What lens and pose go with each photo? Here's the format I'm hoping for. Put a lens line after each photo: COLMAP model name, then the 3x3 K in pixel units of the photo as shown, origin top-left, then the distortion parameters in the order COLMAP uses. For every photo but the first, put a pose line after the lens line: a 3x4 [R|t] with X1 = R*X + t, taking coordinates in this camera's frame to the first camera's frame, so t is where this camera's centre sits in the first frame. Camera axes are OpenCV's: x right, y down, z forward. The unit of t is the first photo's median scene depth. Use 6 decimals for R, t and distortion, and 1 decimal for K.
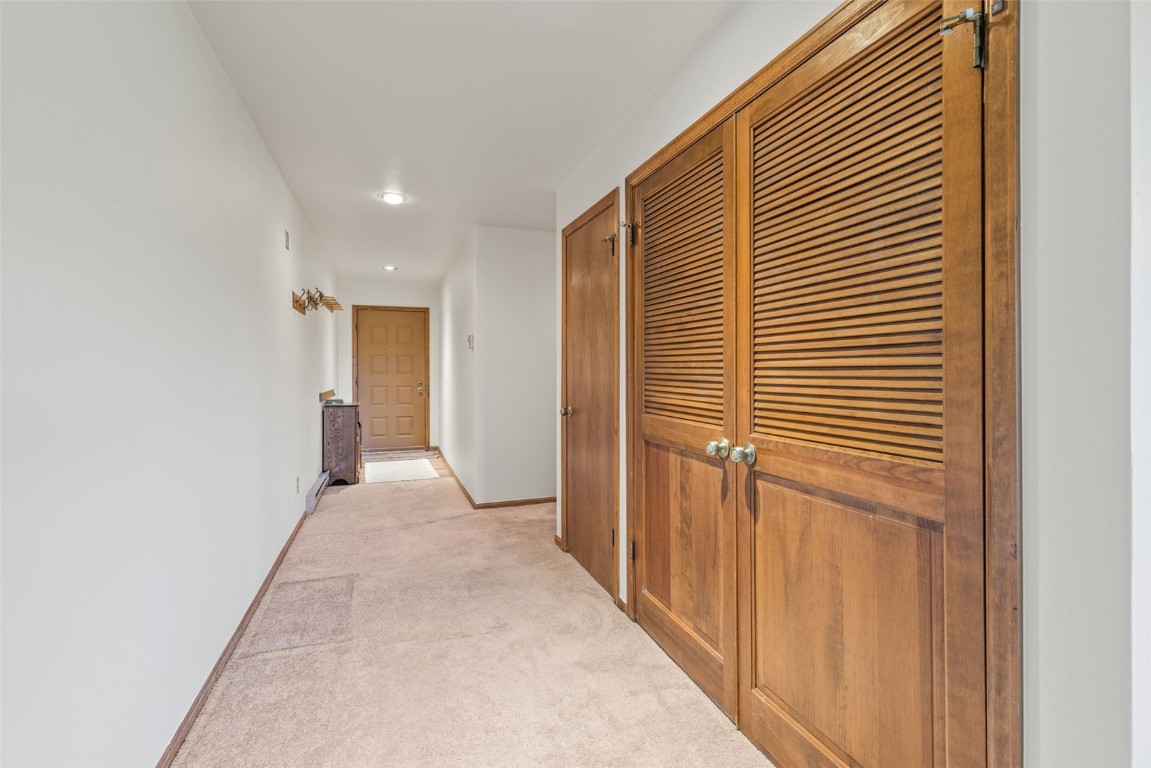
lens RADIAL K [[516.1, 0, 575.6], [0, 516.1, 371.9], [0, 0, 1]] dist [0.006431, -0.000353]
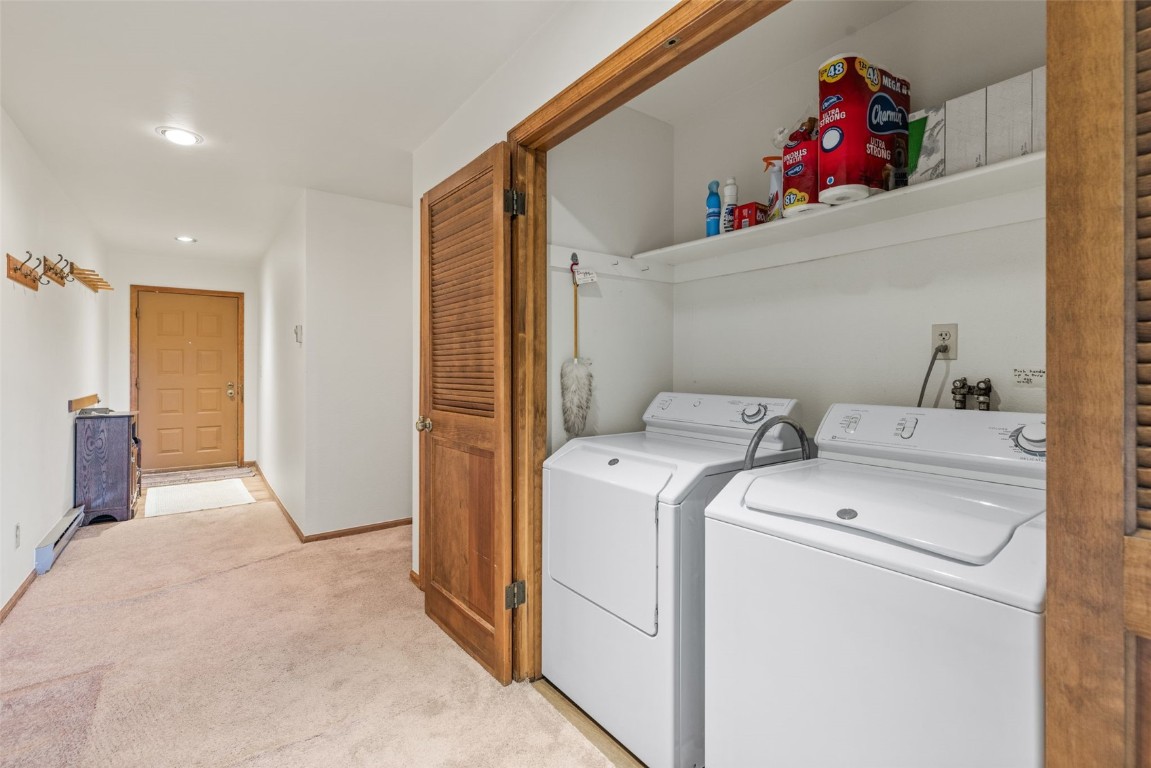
lens RADIAL K [[516.1, 0, 575.6], [0, 516.1, 371.9], [0, 0, 1]] dist [0.006431, -0.000353]
pose [[0.959461, 0.002026, 0.281835, -0.016984], [-0.002310, 0.999997, 0.000677, -0.001065], [-0.281833, -0.001301, 0.959463, 0.117155]]
